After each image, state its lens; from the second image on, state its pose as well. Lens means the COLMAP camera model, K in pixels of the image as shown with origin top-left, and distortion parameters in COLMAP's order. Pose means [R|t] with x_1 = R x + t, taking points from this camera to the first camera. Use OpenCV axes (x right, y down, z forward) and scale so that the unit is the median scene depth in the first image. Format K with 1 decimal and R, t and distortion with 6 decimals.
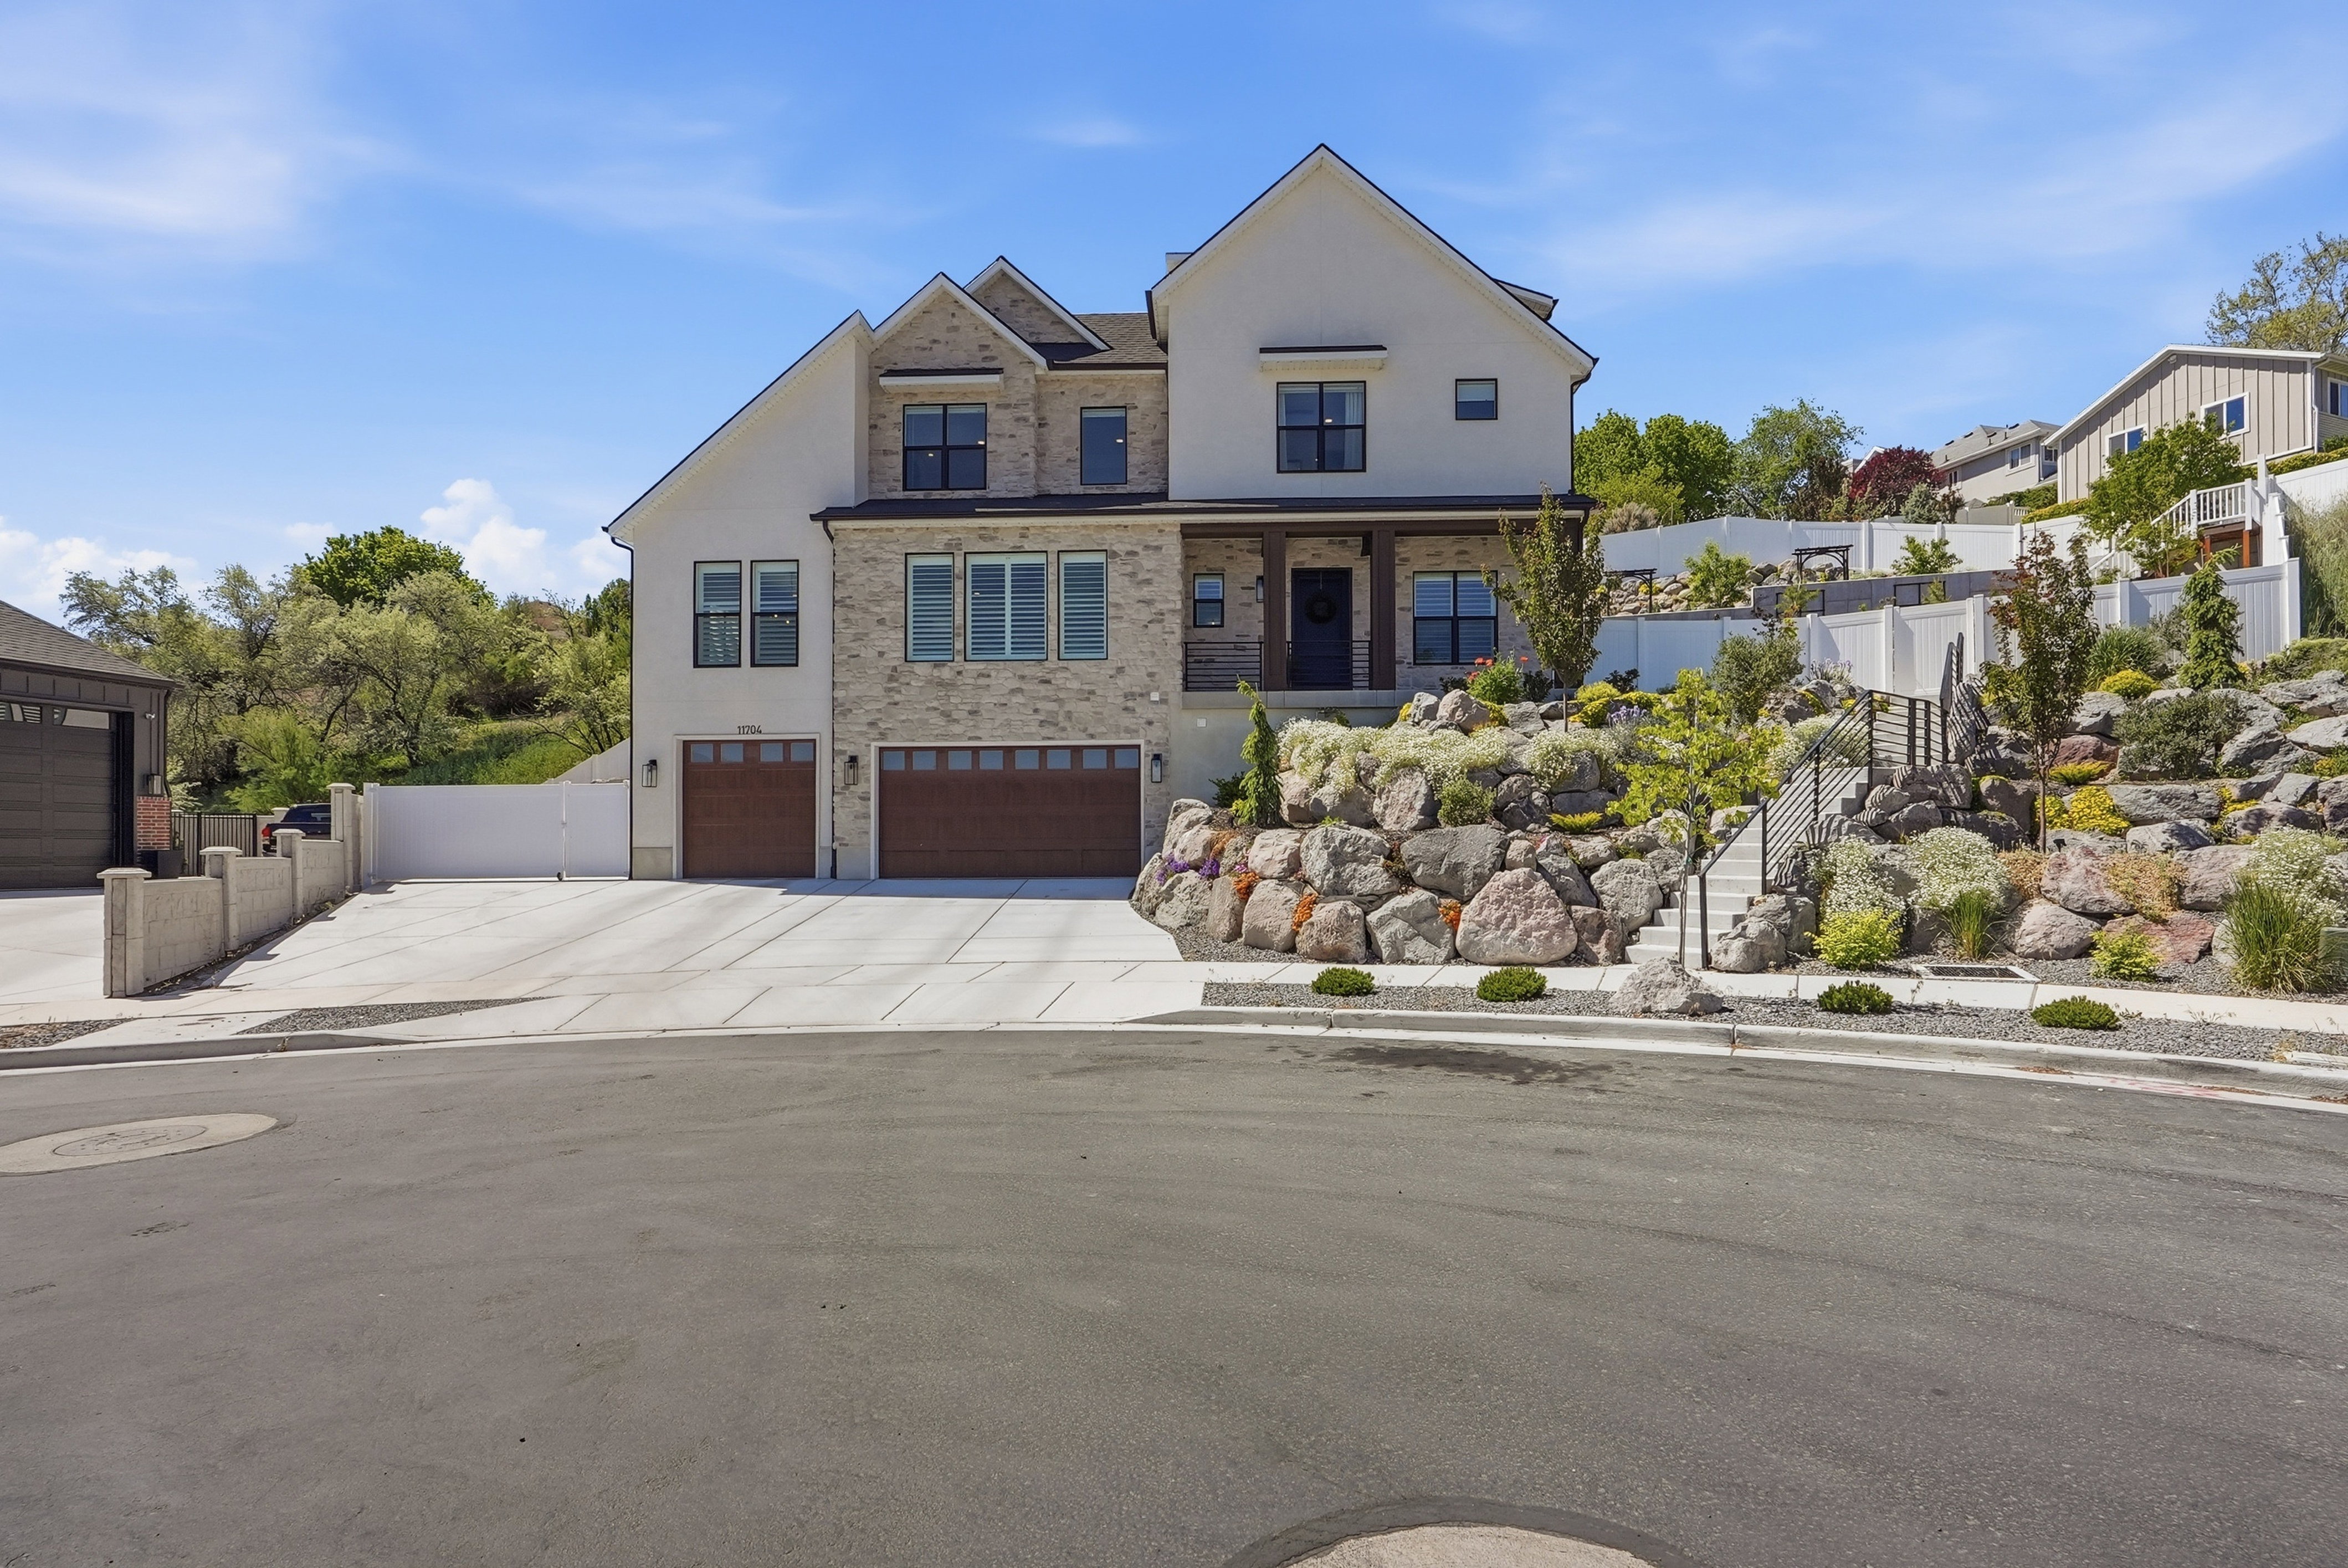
lens RADIAL K [[1104.8, 0, 1183.4], [0, 1104.8, 789.5], [0, 0, 1]] dist [-0.005673, 0.000151]
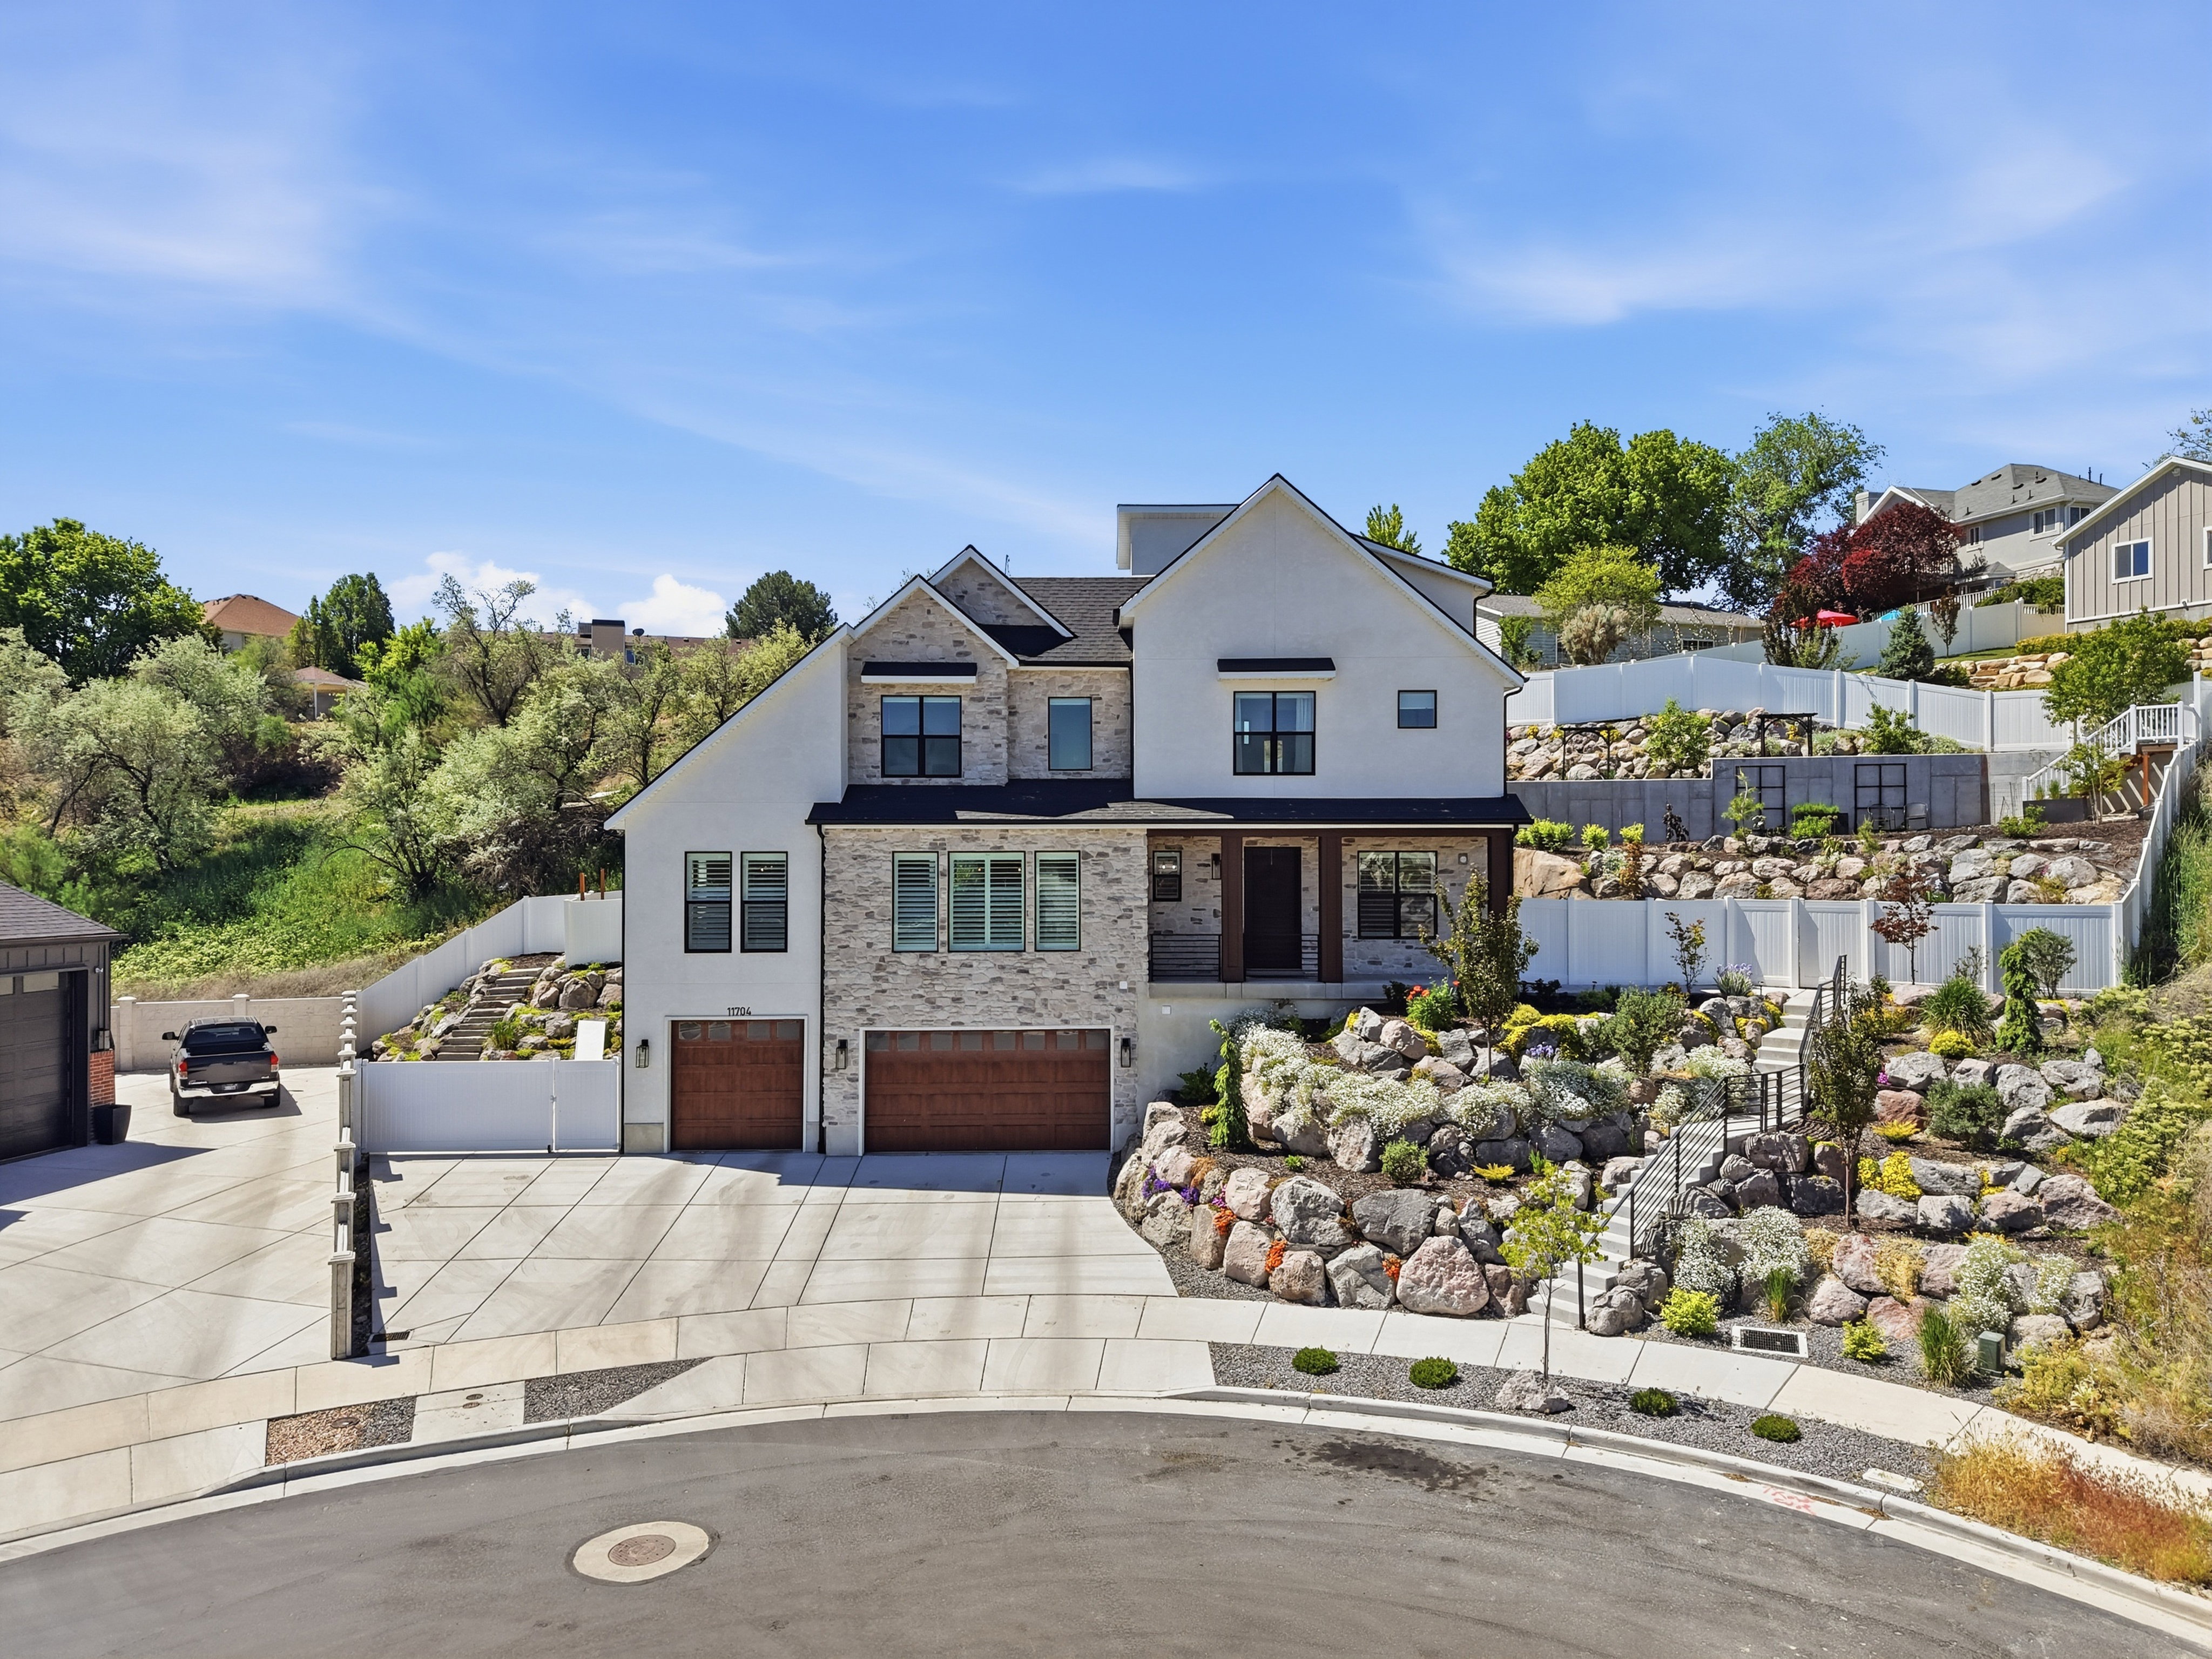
lens RADIAL K [[1477.7, 0, 1101.9], [0, 1477.7, 756.9], [0, 0, 1]] dist [0.073485, -0.085641]
pose [[0.999268, 0.000530, 0.038245, -0.103275], [-0.000385, 0.999993, -0.003802, -0.304365], [-0.038247, 0.003784, 0.999261, -0.460788]]
